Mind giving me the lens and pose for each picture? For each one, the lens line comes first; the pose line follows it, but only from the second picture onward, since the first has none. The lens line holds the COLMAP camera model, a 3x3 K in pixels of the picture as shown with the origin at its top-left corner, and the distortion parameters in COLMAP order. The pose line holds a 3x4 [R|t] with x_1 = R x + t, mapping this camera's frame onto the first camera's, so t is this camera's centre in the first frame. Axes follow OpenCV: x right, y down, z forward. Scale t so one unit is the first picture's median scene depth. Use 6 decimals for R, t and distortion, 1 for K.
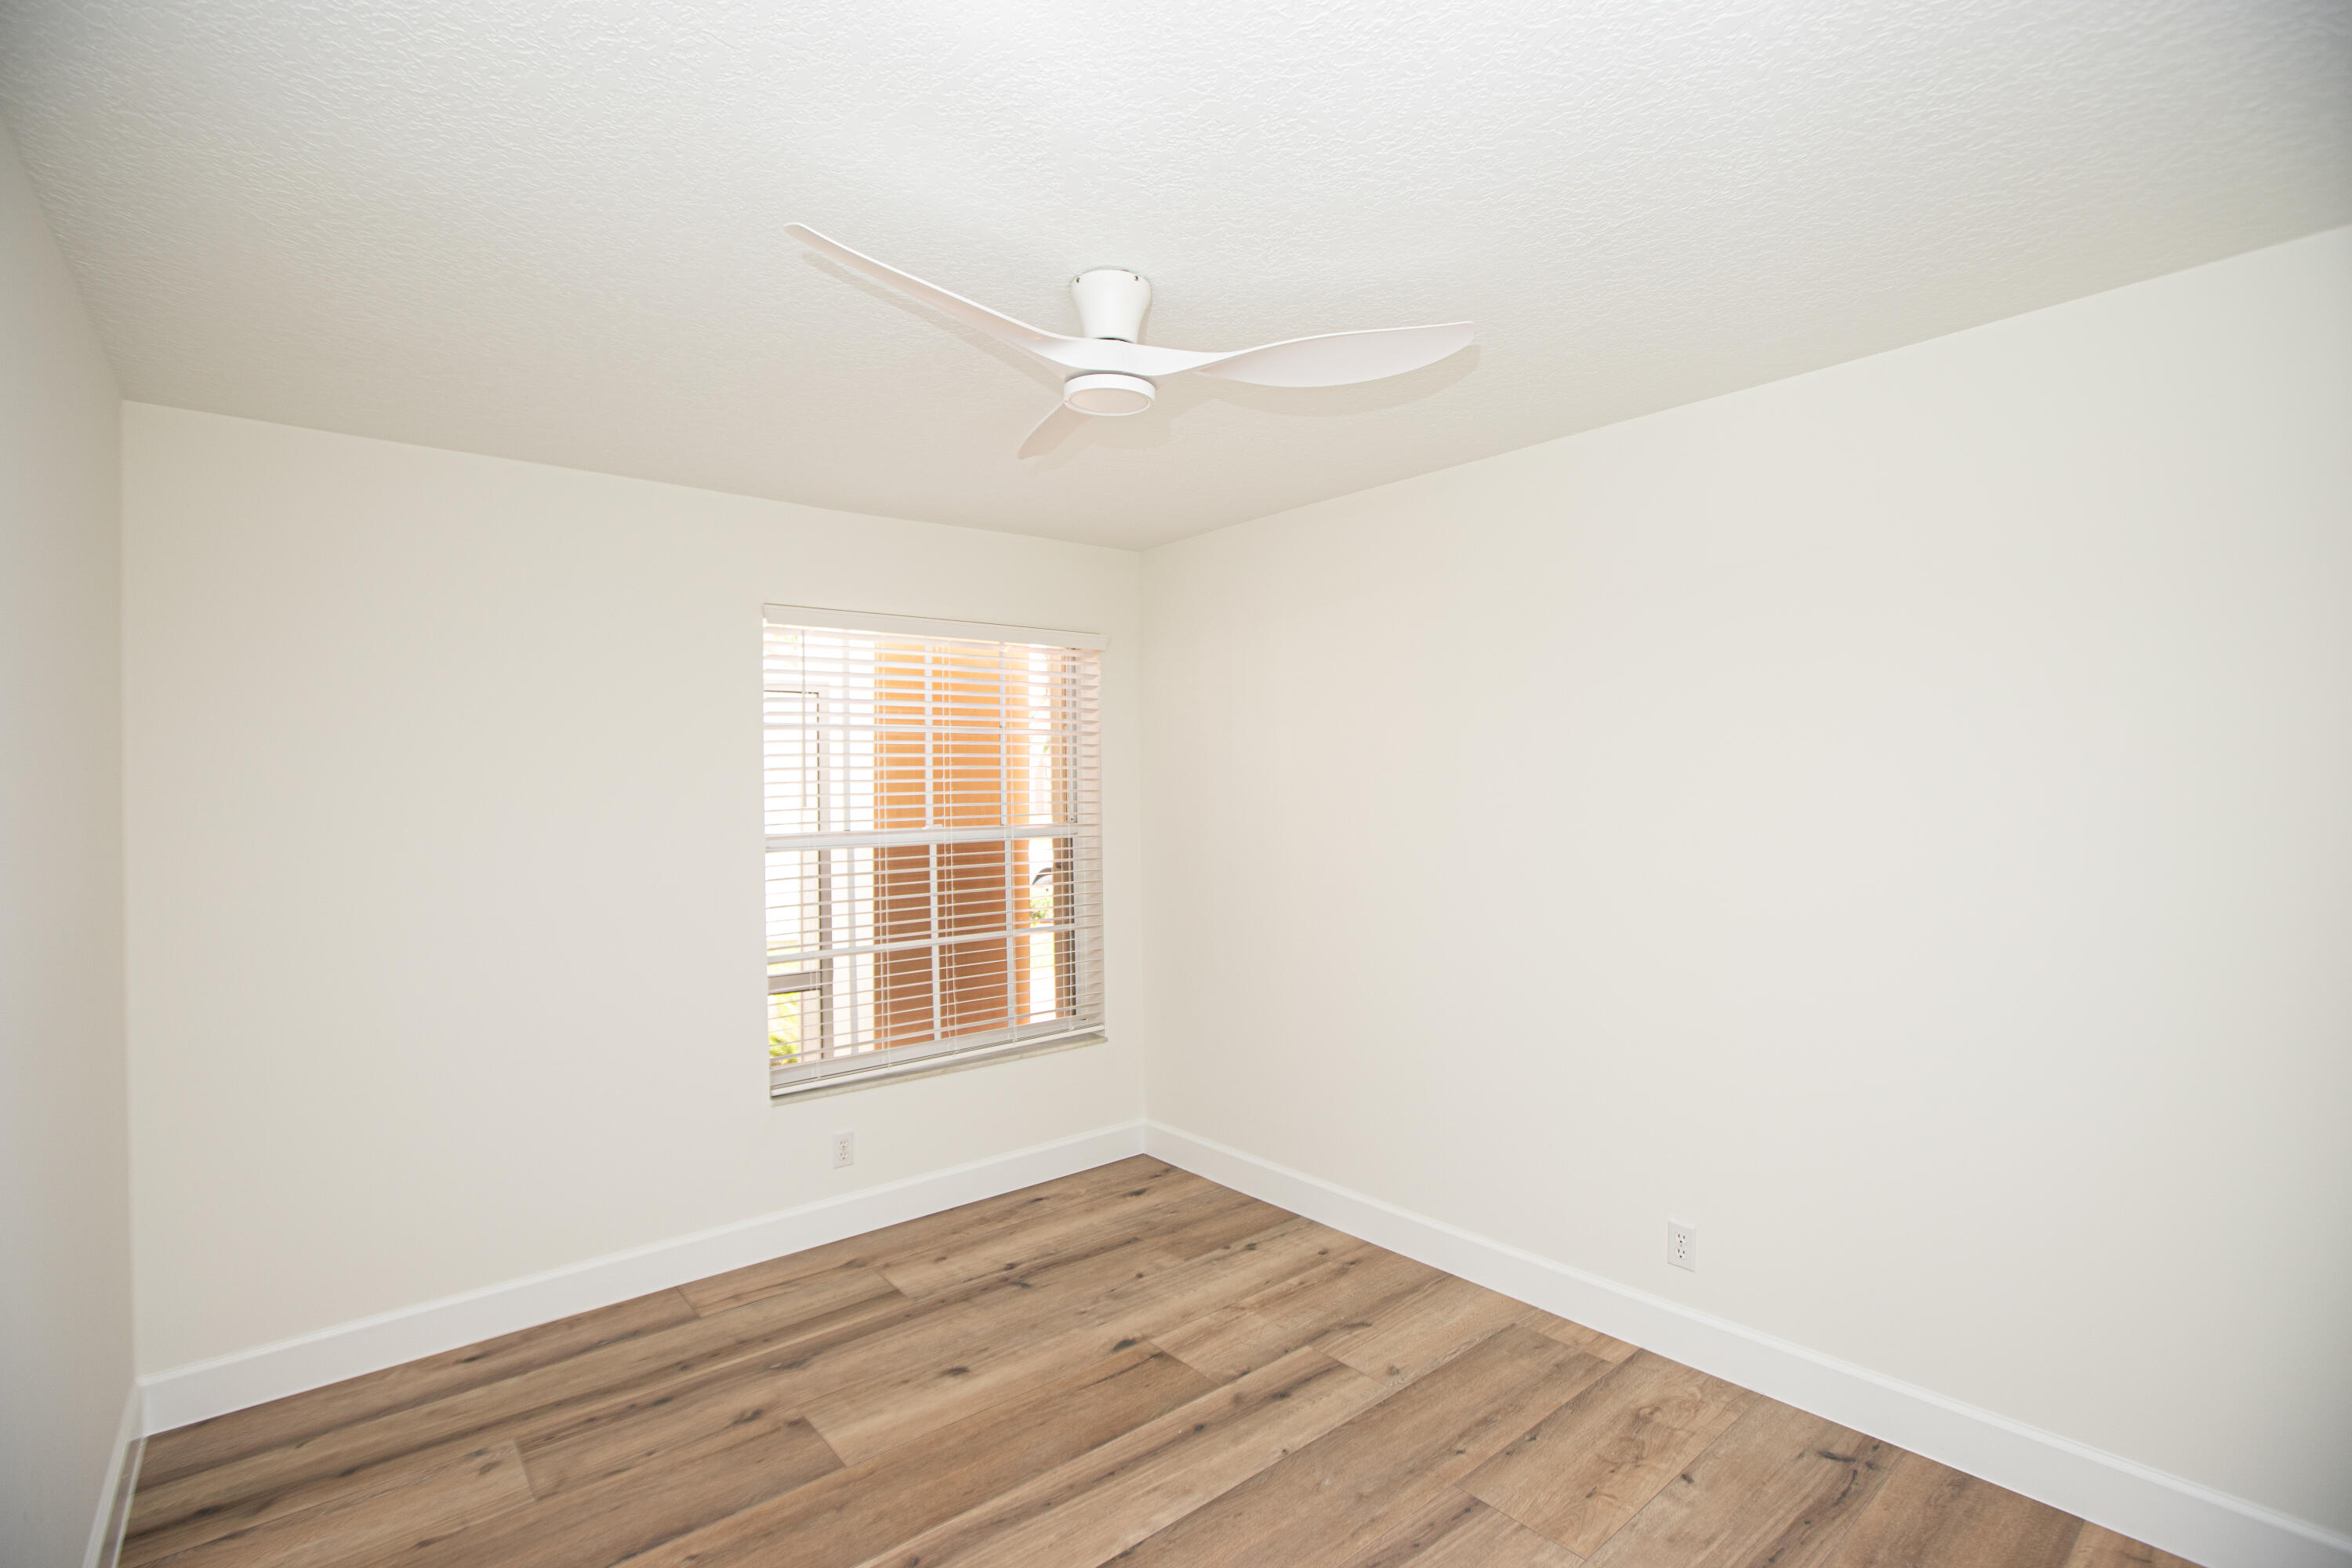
lens RADIAL K [[1072.1, 0, 1176.0], [0, 1072.1, 784.0], [0, 0, 1]] dist [-0.063538, 0.035107]
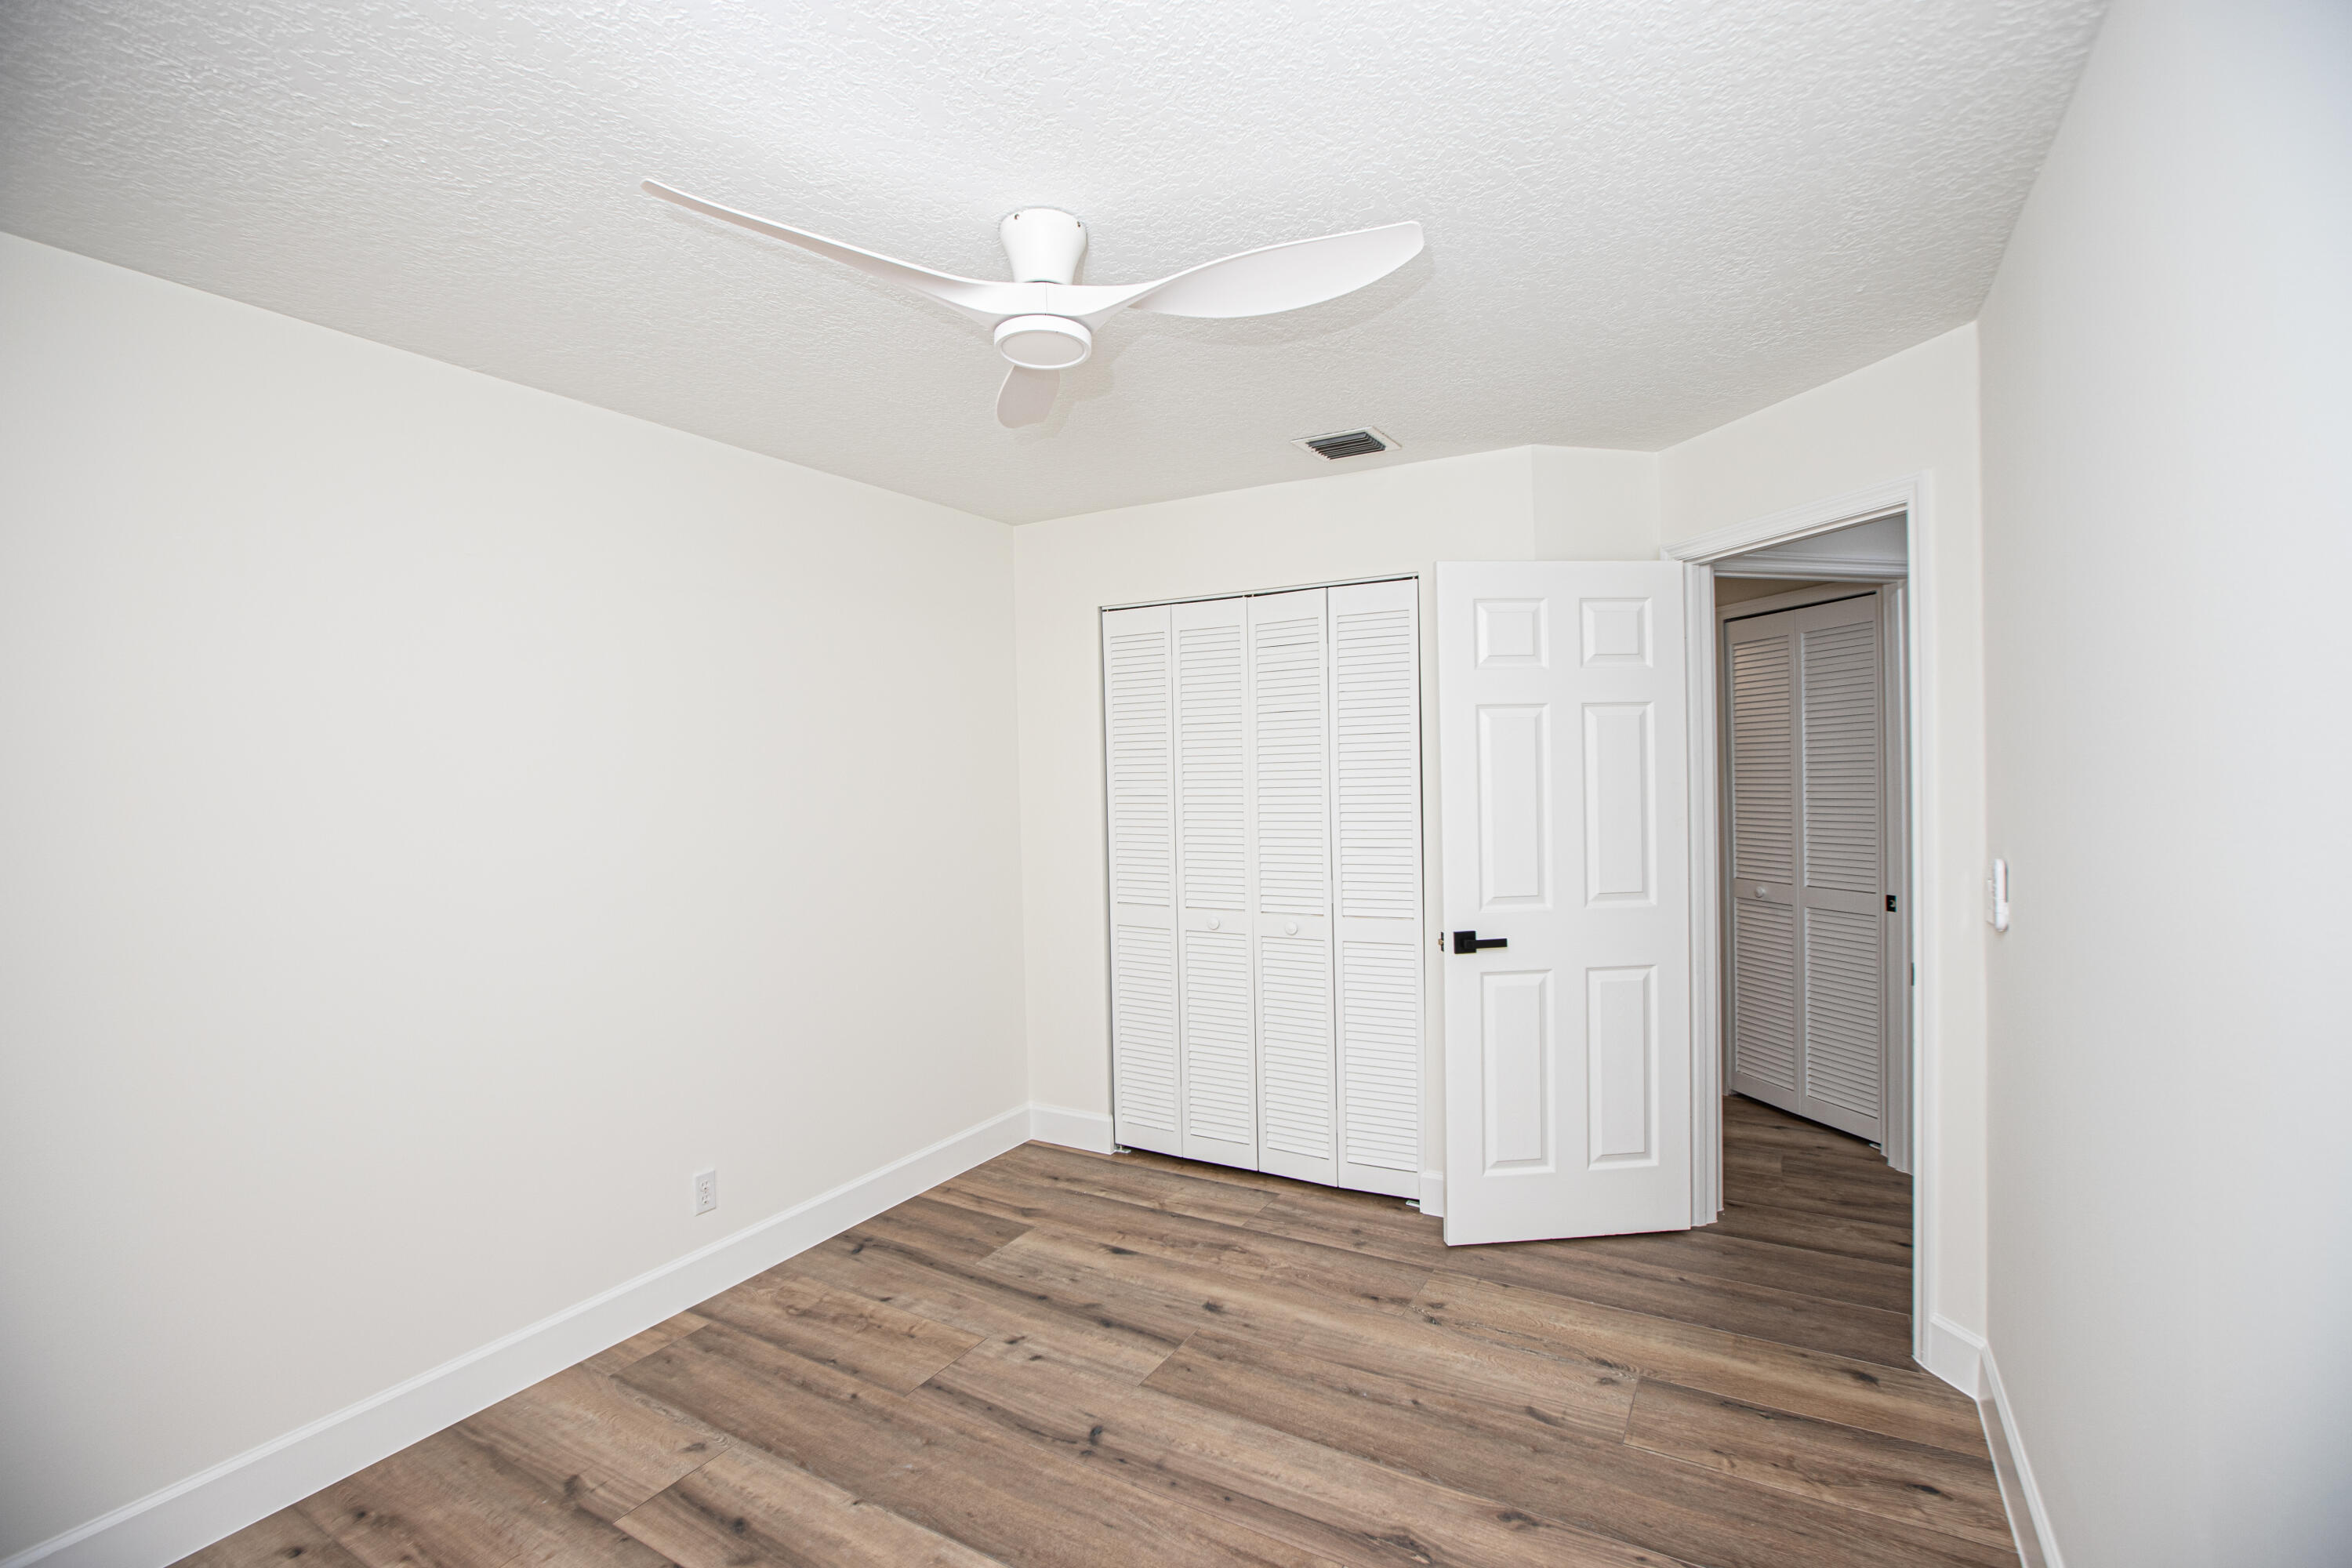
lens RADIAL K [[1072.1, 0, 1176.0], [0, 1072.1, 784.0], [0, 0, 1]] dist [-0.063538, 0.035107]
pose [[-0.336340, 0.009116, 0.941696, -0.808840], [0.019692, 0.999803, -0.002645, 0.027799], [-0.941535, 0.017654, -0.336453, 0.999897]]
